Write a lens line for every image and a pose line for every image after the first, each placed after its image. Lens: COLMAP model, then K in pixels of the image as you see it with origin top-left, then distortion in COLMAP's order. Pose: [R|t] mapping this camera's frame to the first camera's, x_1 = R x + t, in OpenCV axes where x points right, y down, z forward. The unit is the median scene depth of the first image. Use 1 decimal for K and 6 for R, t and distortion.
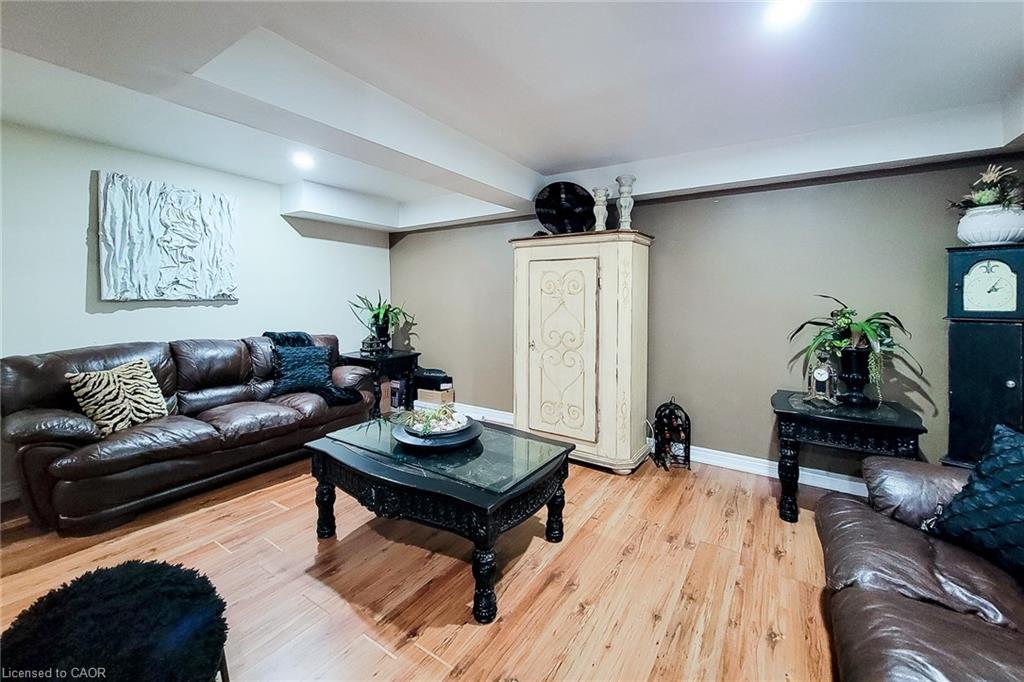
lens RADIAL K [[431.6, 0, 502.3], [0, 431.6, 305.8], [0, 0, 1]] dist [0.000238, 0.000148]
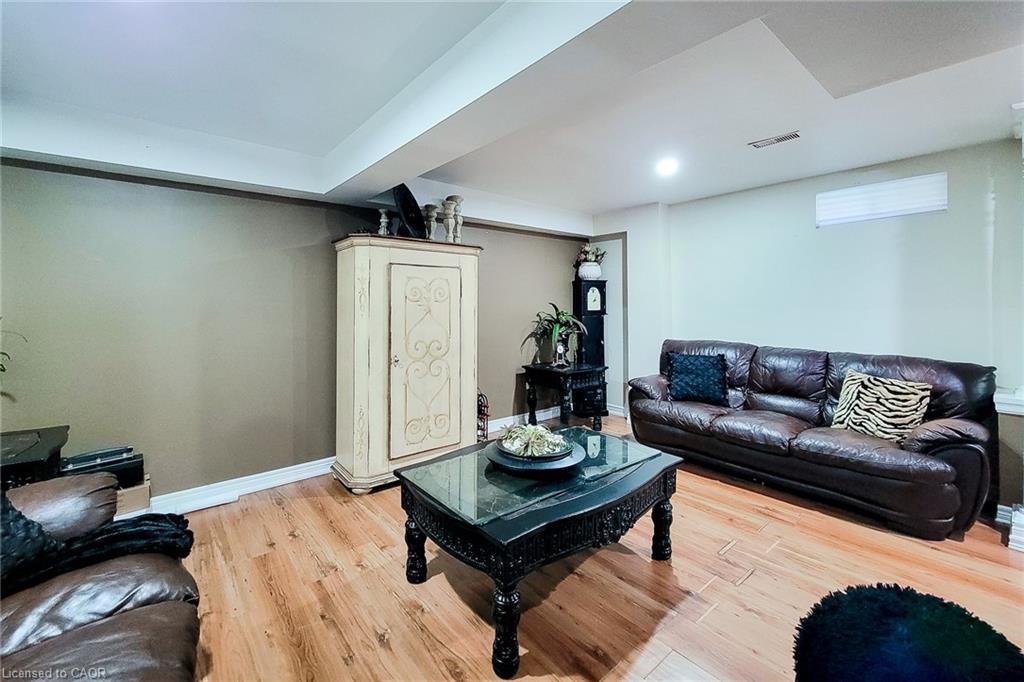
lens RADIAL K [[431.6, 0, 502.3], [0, 431.6, 305.8], [0, 0, 1]] dist [0.000238, 0.000148]
pose [[0.267579, -0.003684, 0.963529, -0.762332], [0.027305, 0.999620, -0.003761, -0.010646], [-0.963149, 0.027315, 0.267578, 0.602083]]
